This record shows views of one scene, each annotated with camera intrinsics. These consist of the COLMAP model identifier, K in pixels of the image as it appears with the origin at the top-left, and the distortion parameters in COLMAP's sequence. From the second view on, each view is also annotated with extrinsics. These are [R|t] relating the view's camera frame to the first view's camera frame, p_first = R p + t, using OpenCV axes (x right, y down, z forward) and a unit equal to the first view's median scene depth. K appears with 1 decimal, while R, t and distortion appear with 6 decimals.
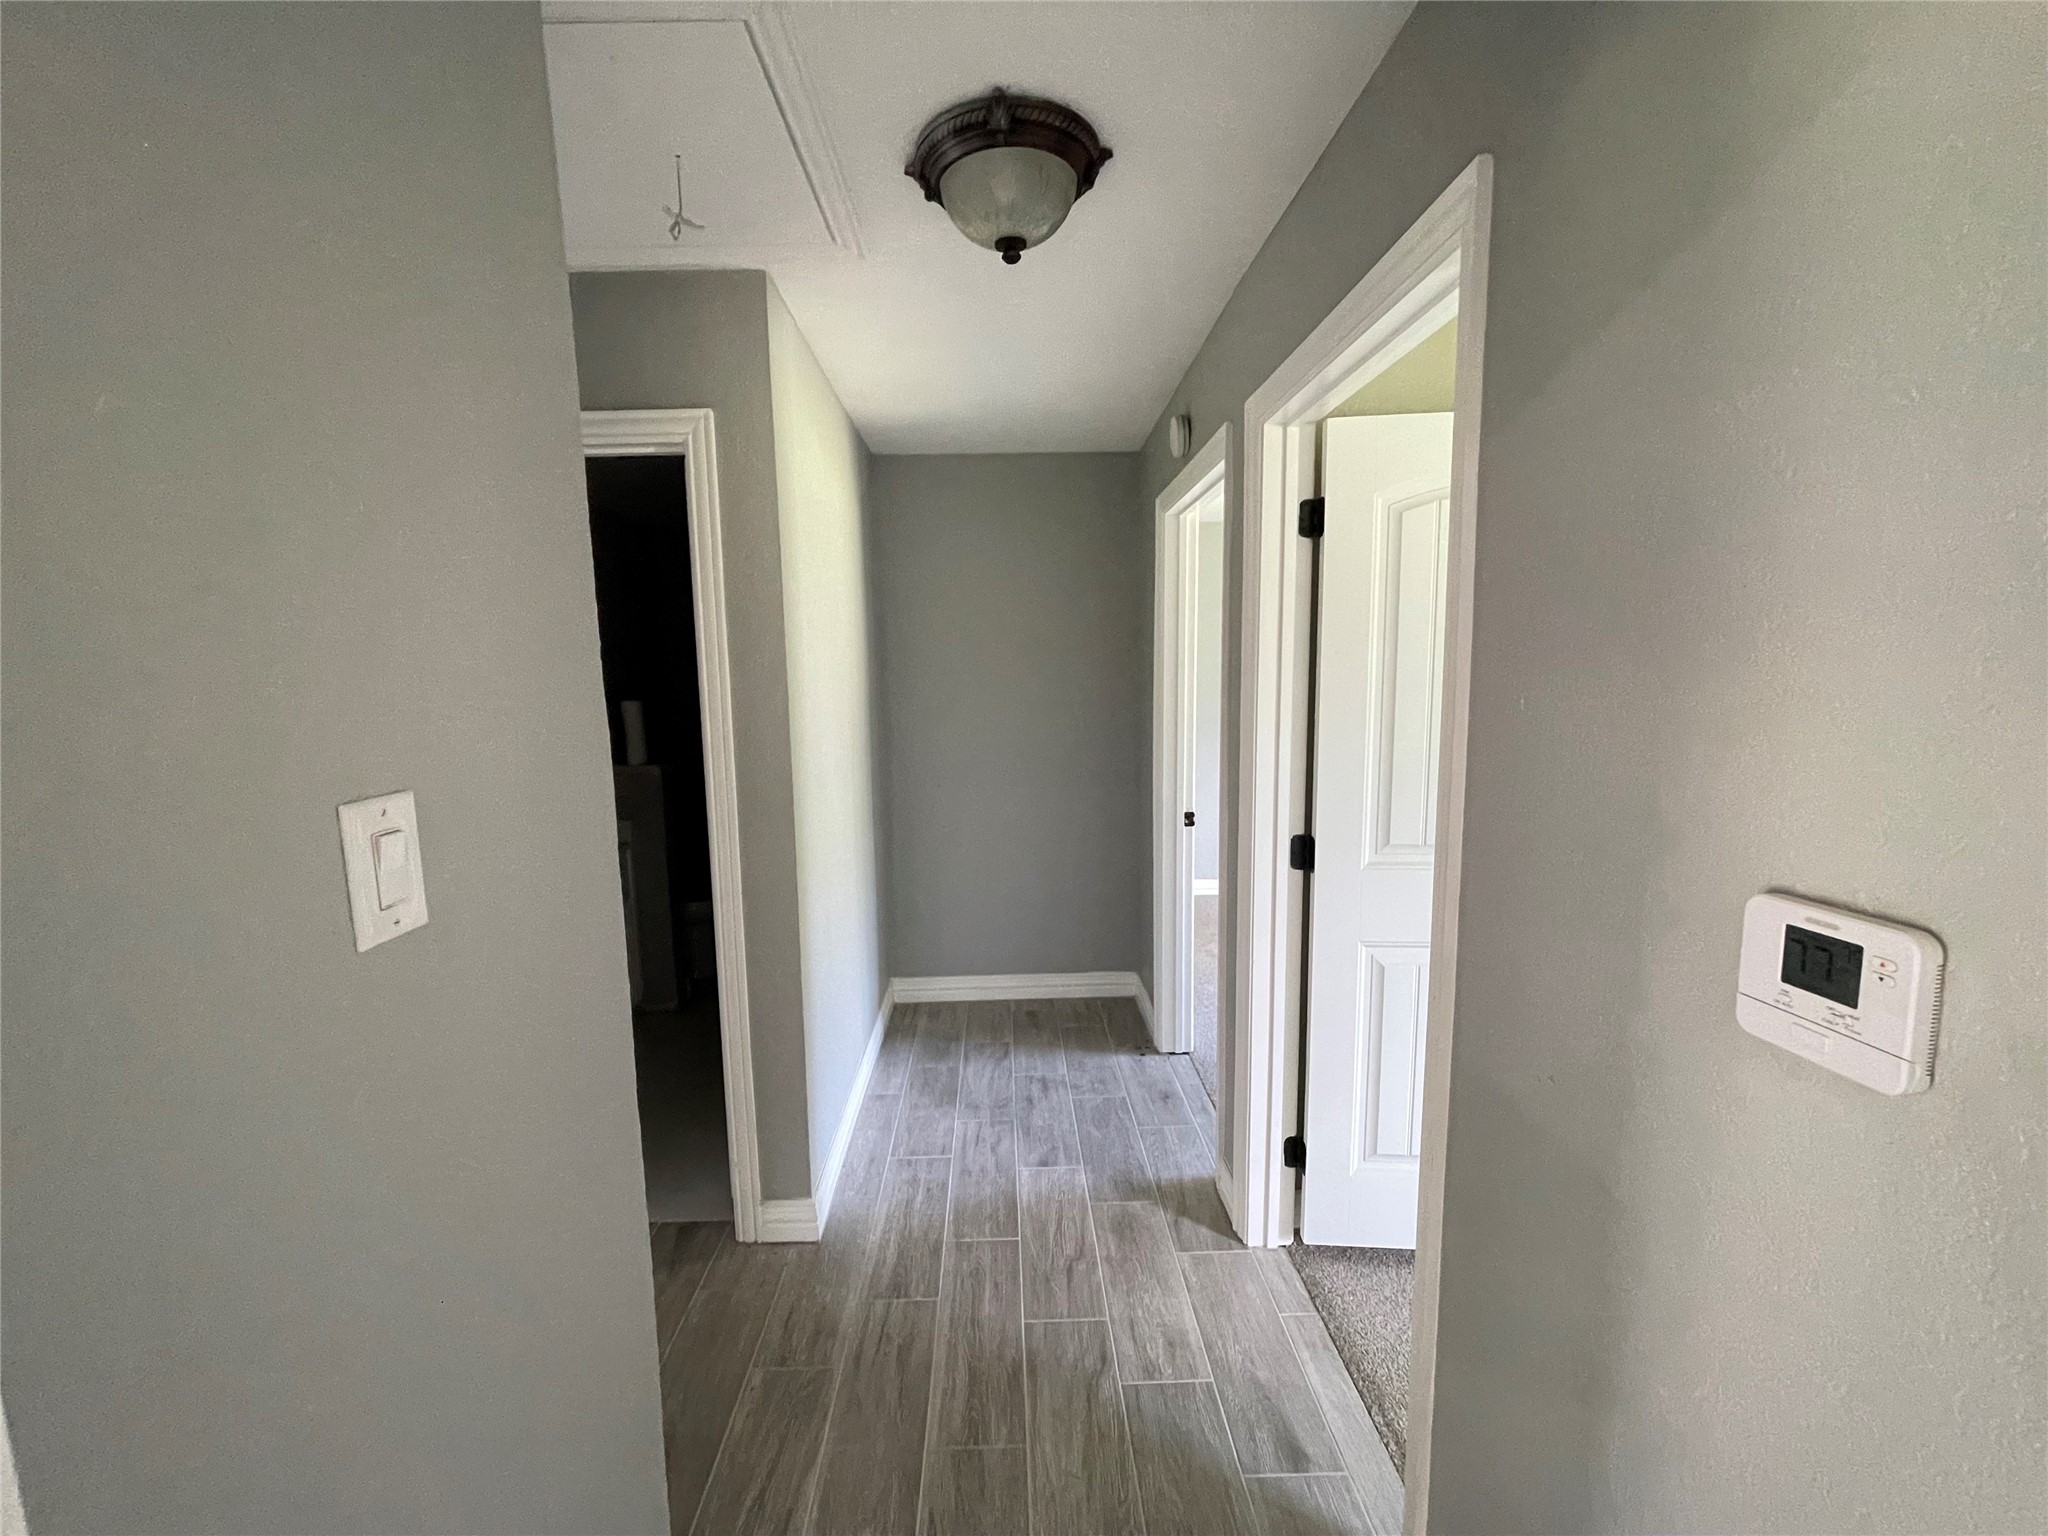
lens RADIAL K [[812.4, 0, 1024.0], [0, 812.4, 768.0], [0, 0, 1]] dist [0.000367, 0.000008]
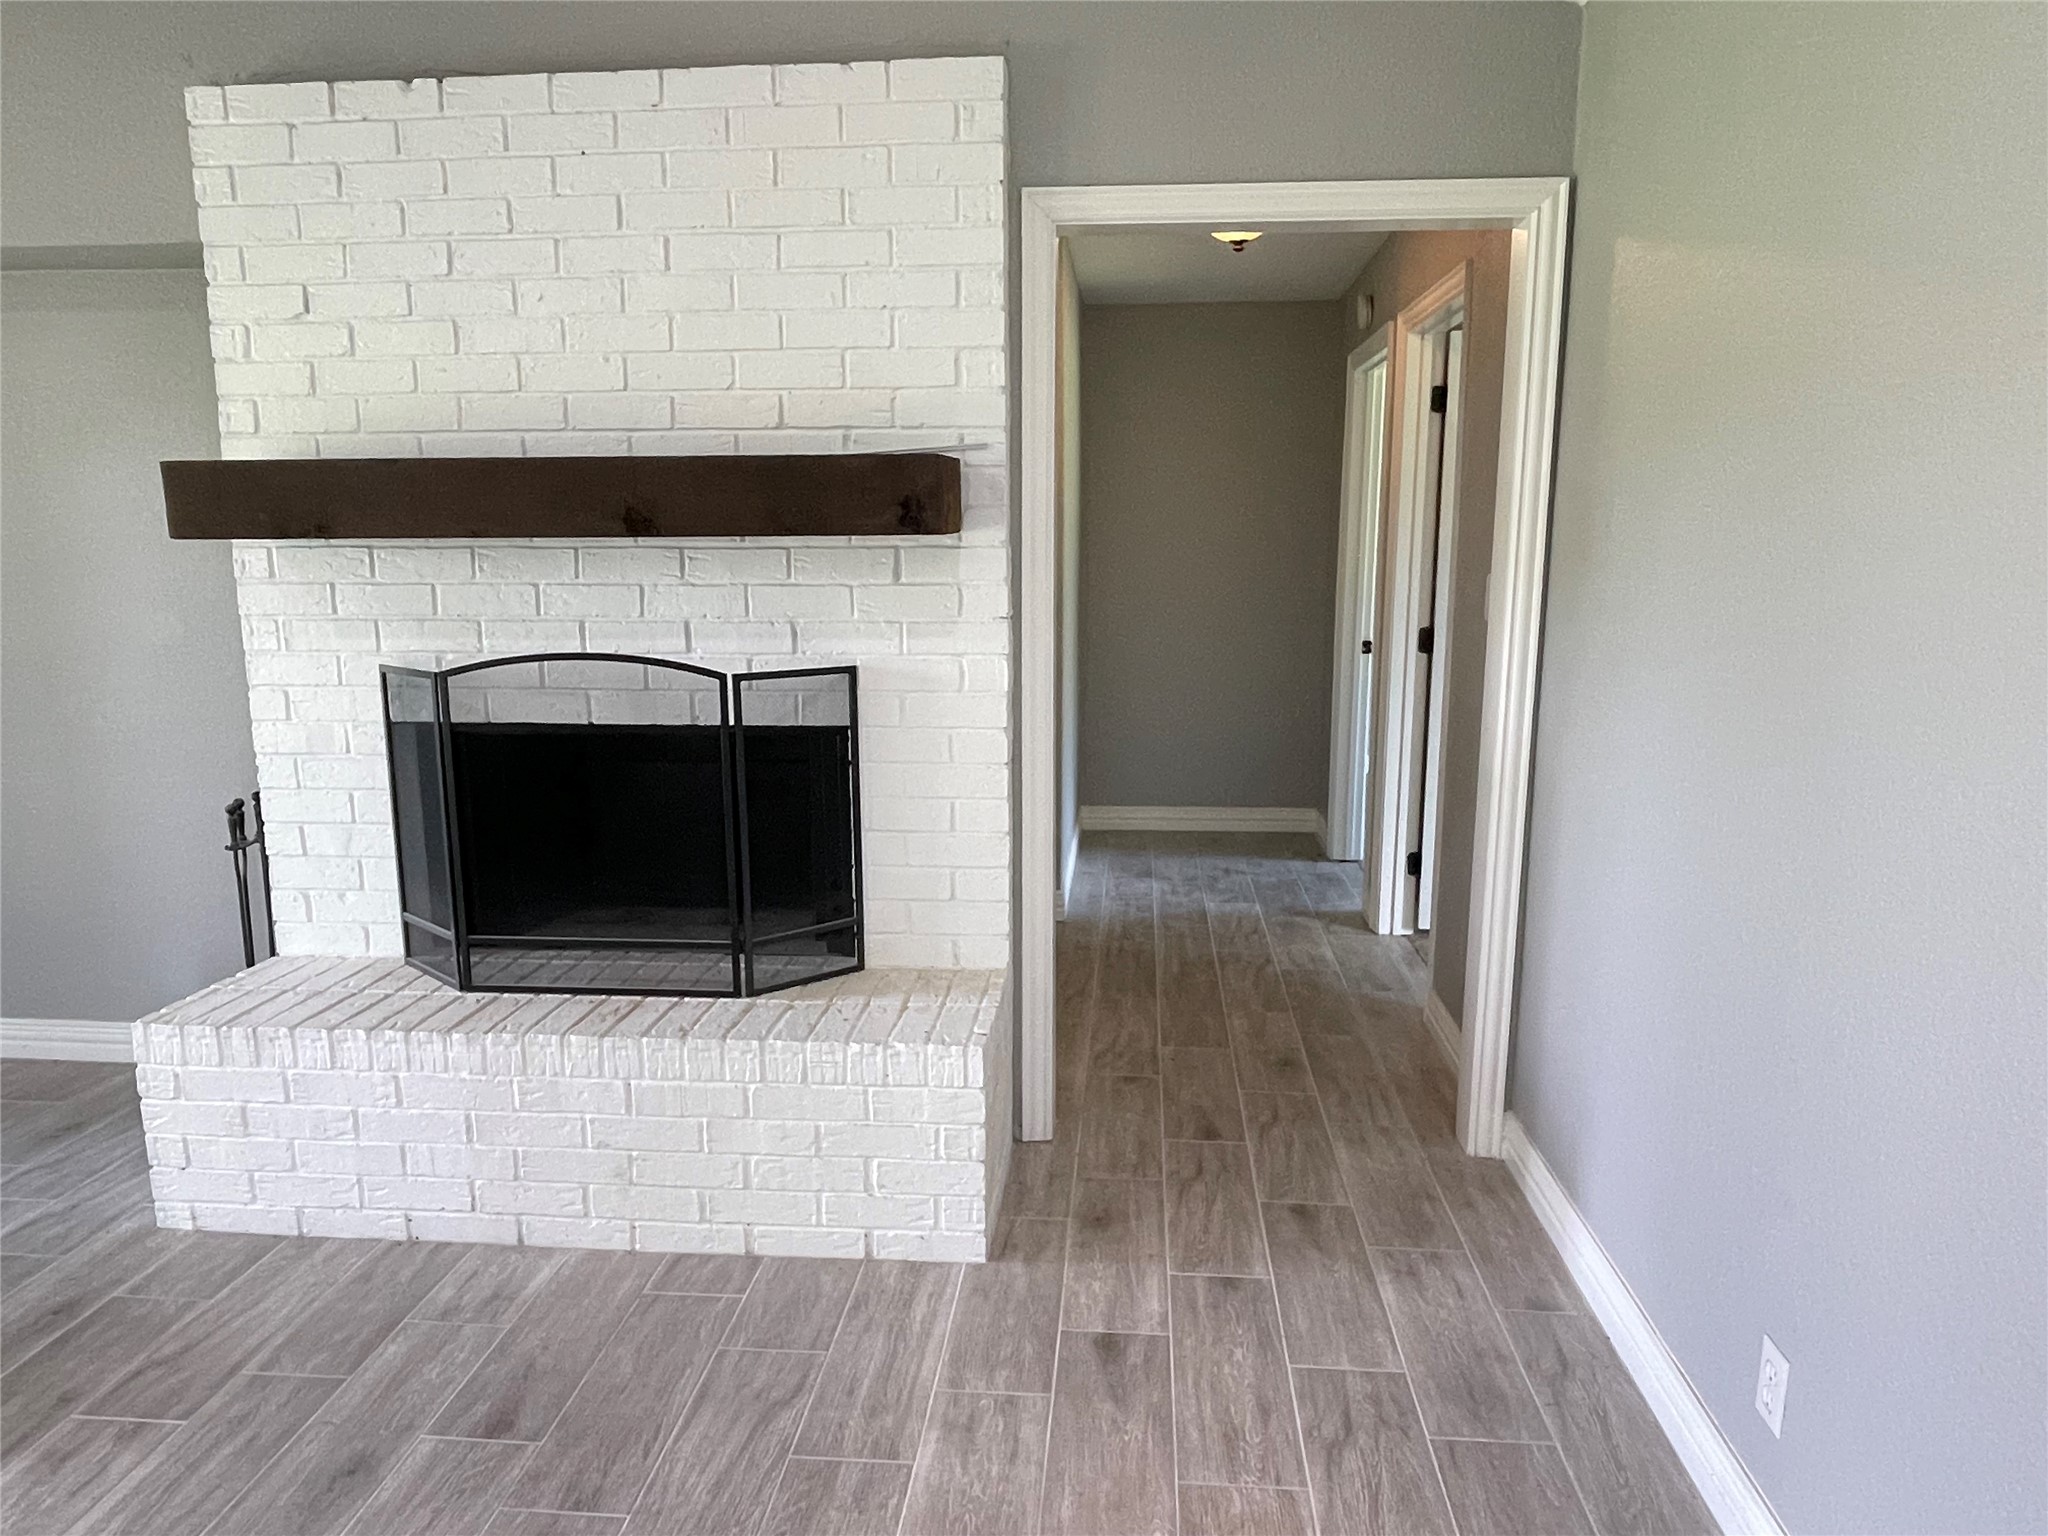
lens RADIAL K [[1316.6, 0, 1026.1], [0, 1316.6, 781.1], [0, 0, 1]] dist [0.027691, 0.001192]
pose [[0.992757, 0.034159, -0.115182, -0.057496], [-0.026087, 0.997144, 0.070877, 0.162202], [0.117274, -0.067359, 0.990813, -1.077618]]
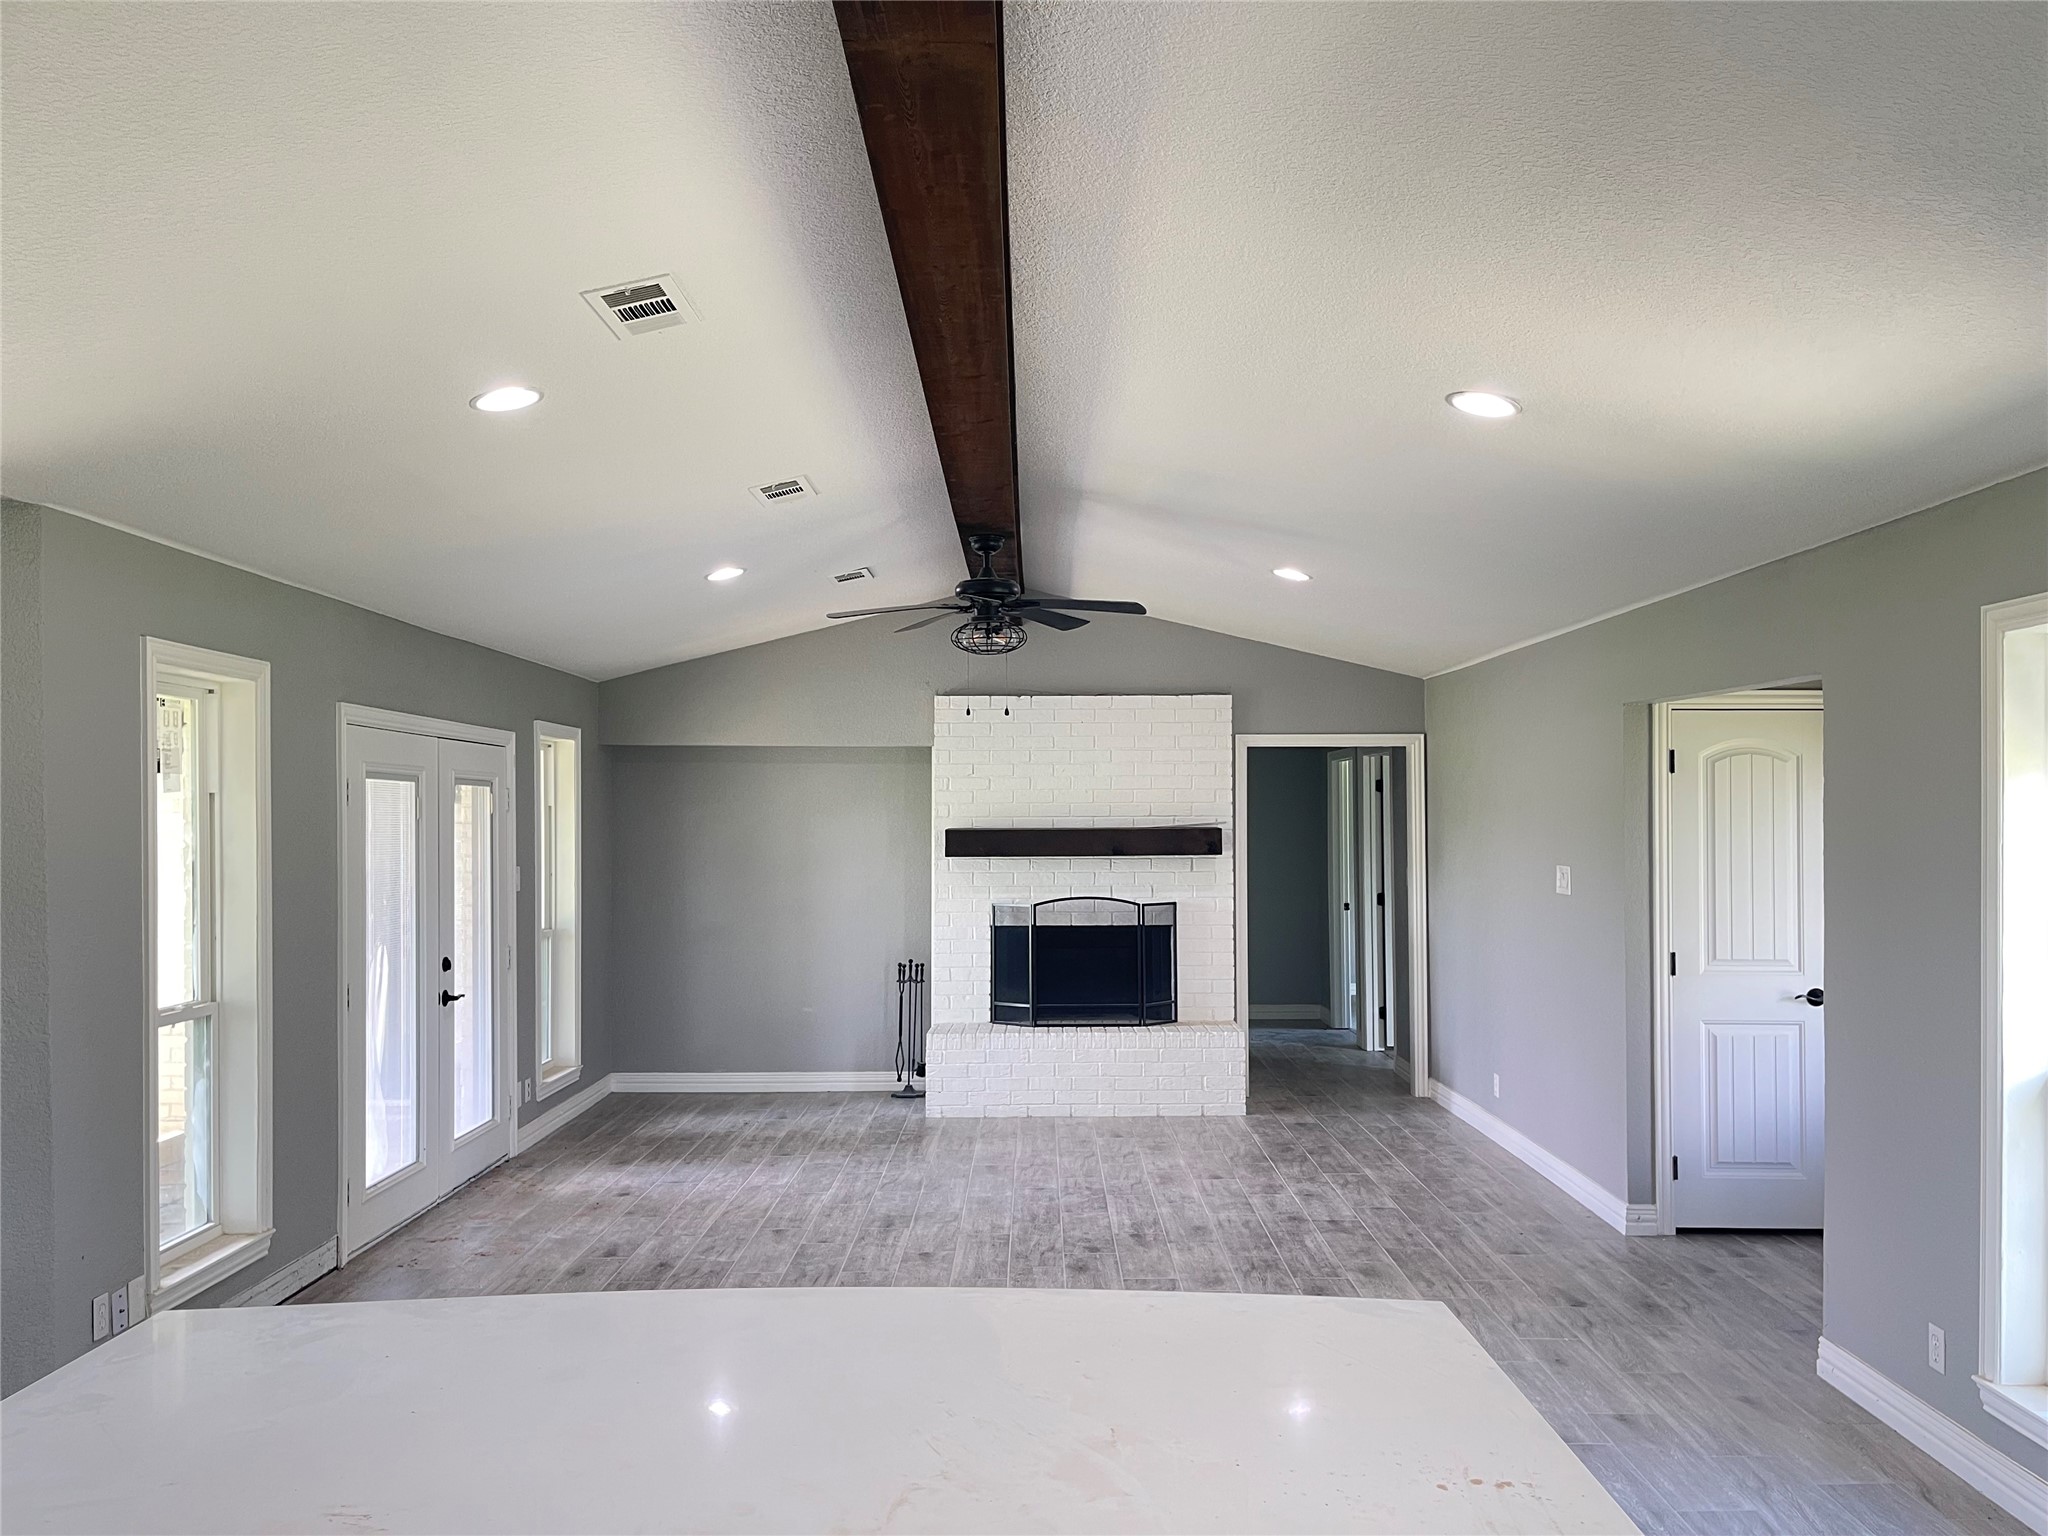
lens RADIAL K [[1507.3, 0, 1024.0], [0, 1507.3, 768.0], [0, 0, 1]] dist [0.057942, -0.001454]
pose [[0.999042, 0.009587, -0.042690, -0.551303], [-0.015868, 0.988663, -0.149314, 0.369917], [0.040775, 0.149848, 0.987868, -3.492897]]
